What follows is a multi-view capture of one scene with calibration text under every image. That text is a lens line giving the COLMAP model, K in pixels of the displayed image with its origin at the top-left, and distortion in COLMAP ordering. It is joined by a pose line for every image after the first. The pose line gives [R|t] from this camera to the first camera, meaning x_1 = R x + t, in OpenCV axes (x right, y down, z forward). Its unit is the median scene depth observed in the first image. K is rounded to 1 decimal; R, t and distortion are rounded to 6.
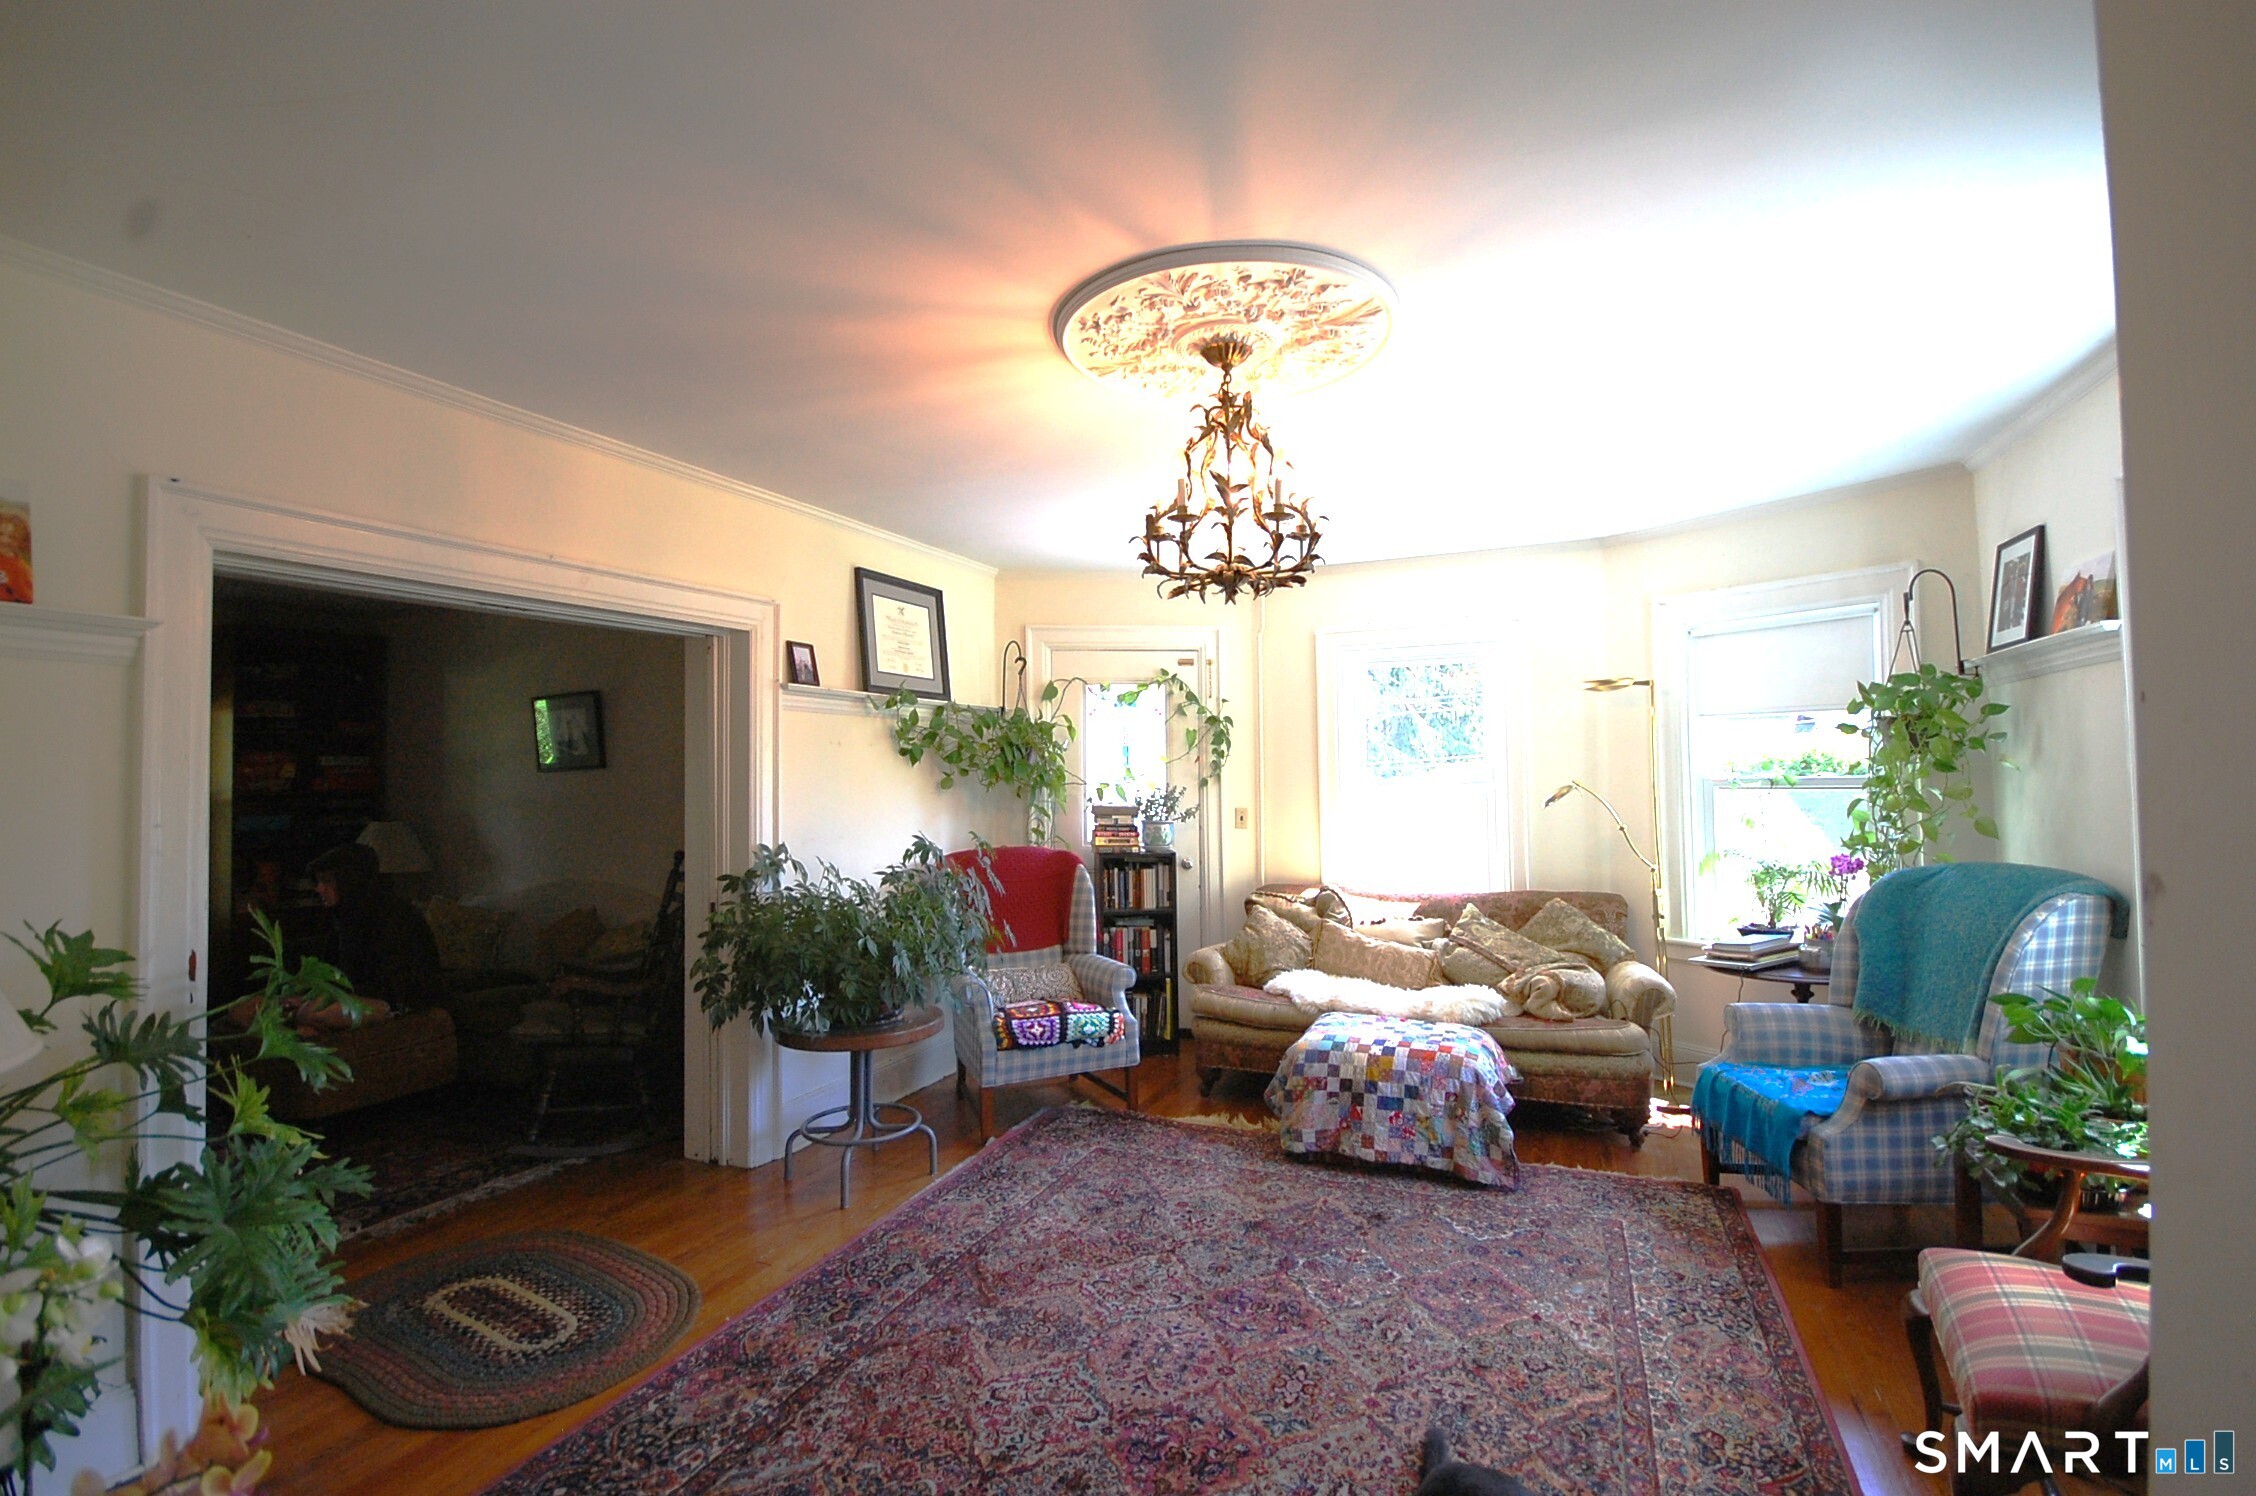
lens RADIAL K [[985.6, 0, 1127.1], [0, 985.6, 725.4], [0, 0, 1]] dist [-0.013548, 0.000899]
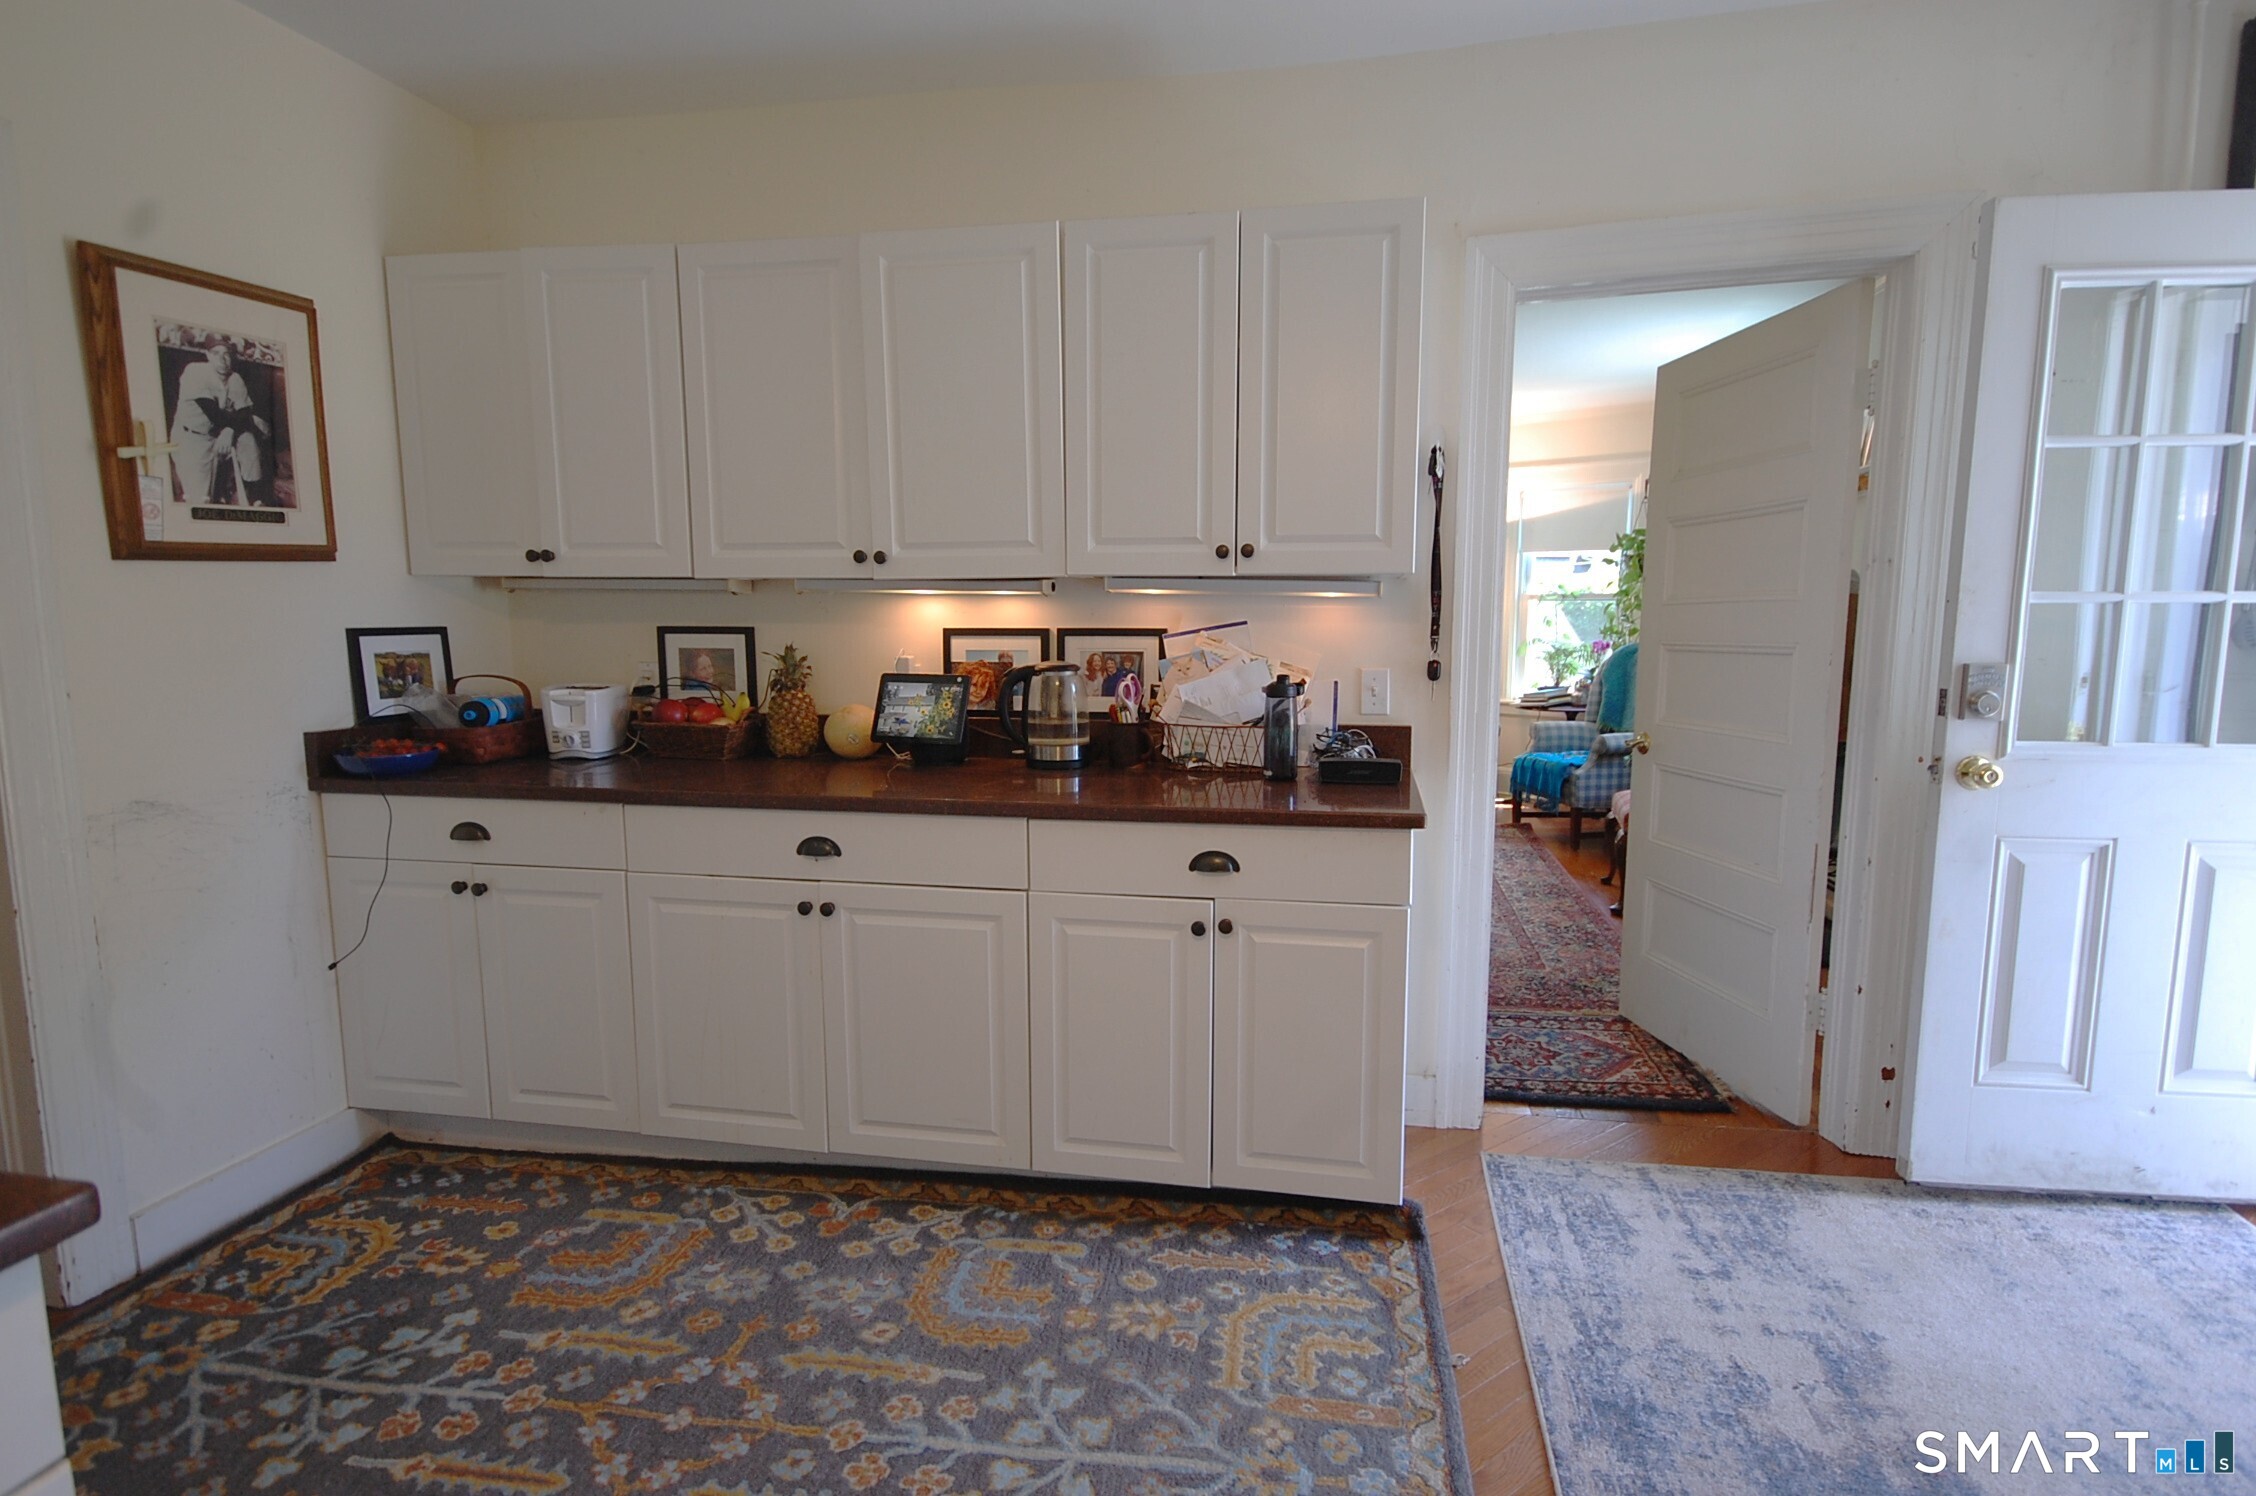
lens RADIAL K [[1182.5, 0, 1129.6], [0, 1182.5, 737.8], [0, 0, 1]] dist [-0.000883, -0.000023]
pose [[0.970495, -0.013510, 0.240742, -0.575032], [-0.024452, 0.987768, 0.154005, 0.011027], [-0.239877, -0.155347, 0.958293, -0.826606]]
